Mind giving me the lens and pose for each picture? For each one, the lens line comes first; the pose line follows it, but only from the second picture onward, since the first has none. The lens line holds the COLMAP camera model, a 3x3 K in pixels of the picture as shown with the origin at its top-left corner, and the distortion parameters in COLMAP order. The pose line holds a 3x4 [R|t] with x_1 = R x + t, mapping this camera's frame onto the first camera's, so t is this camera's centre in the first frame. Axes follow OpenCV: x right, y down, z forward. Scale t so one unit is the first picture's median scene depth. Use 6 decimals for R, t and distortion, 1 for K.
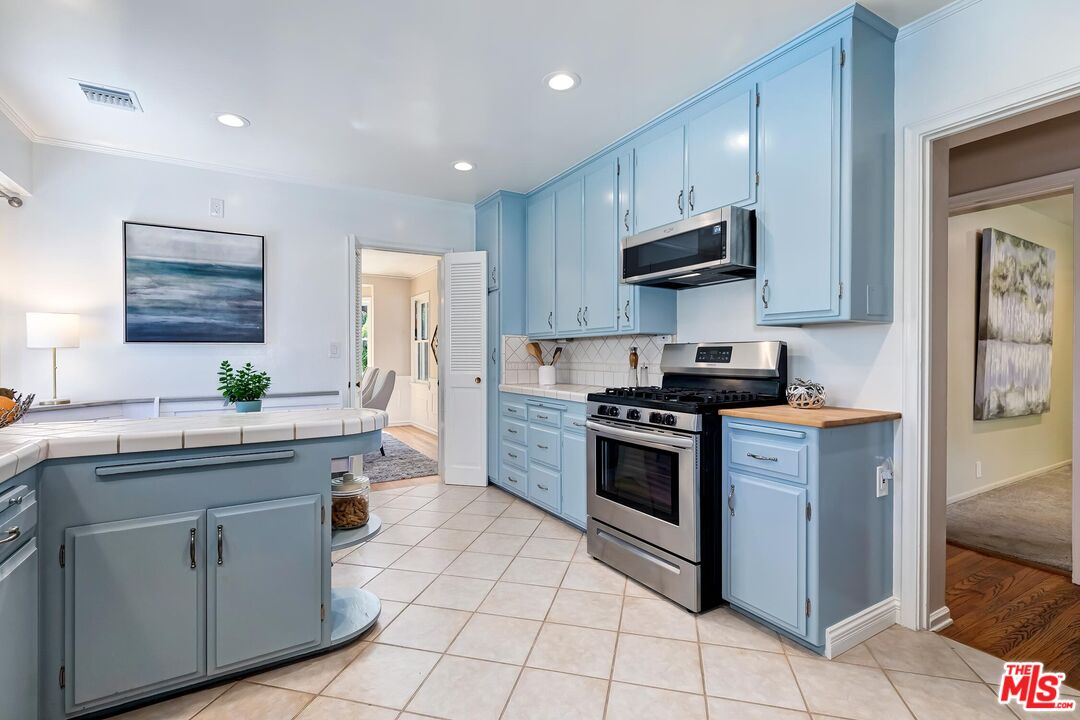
lens RADIAL K [[491.3, 0, 537.0], [0, 491.3, 357.6], [0, 0, 1]] dist [0.003637, 0.000080]
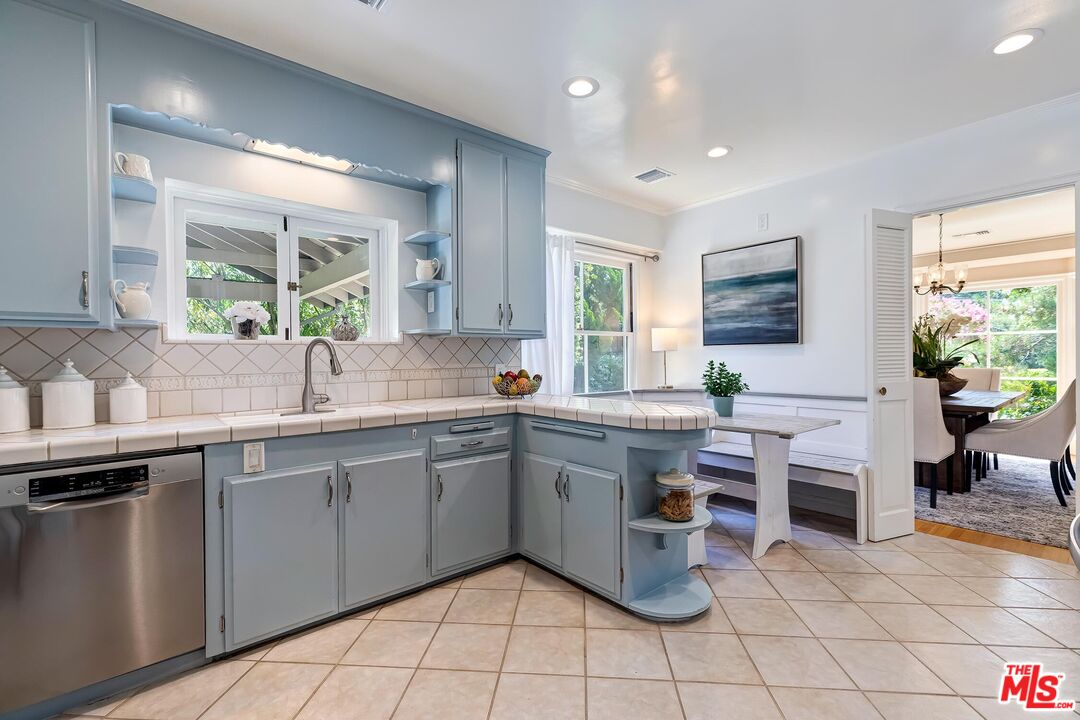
lens RADIAL K [[491.3, 0, 540.3], [0, 491.3, 358.4], [0, 0, 1]] dist [0.003637, 0.000080]
pose [[0.161104, 0.005462, -0.986922, 0.392549], [0.000566, 0.999984, 0.005627, -0.004857], [0.986937, -0.001465, 0.161098, 0.349658]]
